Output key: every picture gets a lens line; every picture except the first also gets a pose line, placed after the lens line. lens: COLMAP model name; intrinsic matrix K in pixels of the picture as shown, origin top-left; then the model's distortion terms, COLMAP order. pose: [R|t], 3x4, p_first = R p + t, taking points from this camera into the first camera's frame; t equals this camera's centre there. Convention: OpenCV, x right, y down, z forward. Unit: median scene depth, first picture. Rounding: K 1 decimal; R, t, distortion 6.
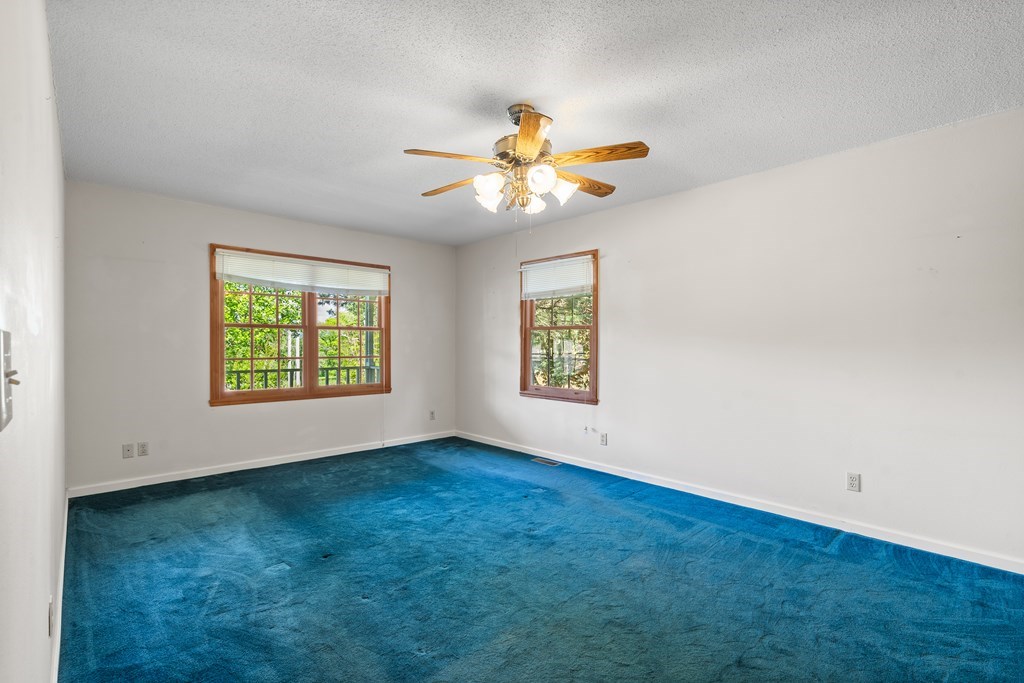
lens RADIAL K [[473.1, 0, 512.0], [0, 473.1, 341.5], [0, 0, 1]] dist [0.000459, 0.000214]
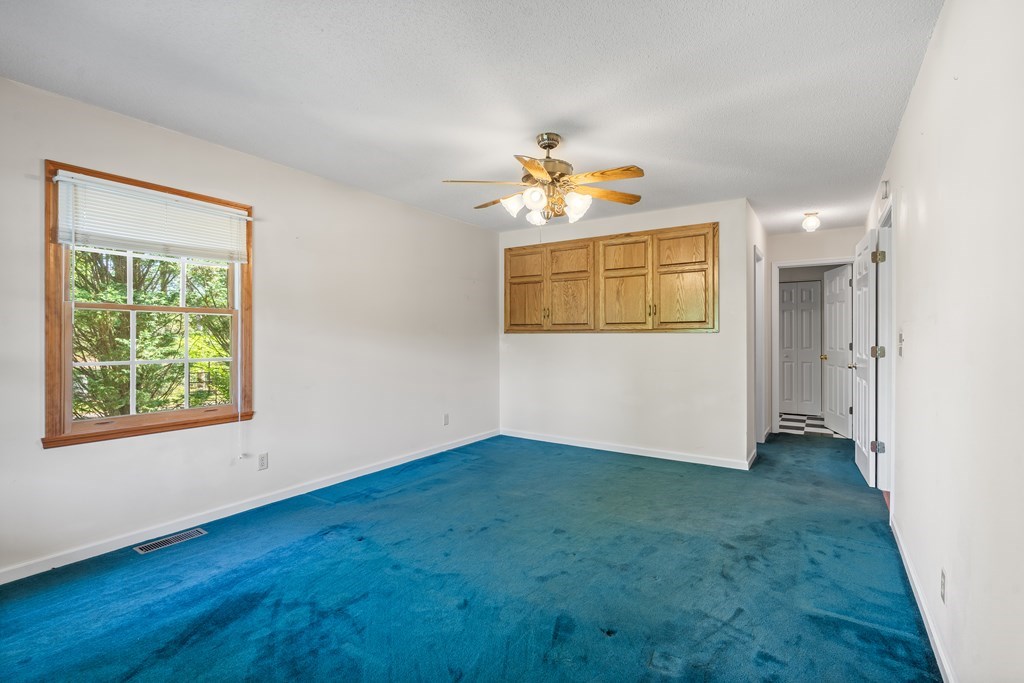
lens RADIAL K [[473.1, 0, 512.0], [0, 473.1, 341.5], [0, 0, 1]] dist [0.000459, 0.000214]
pose [[-0.237773, -0.008244, 0.971286, -0.627776], [-0.003819, 0.999964, 0.007553, 0.006939], [-0.971313, -0.001914, -0.237796, 0.788933]]
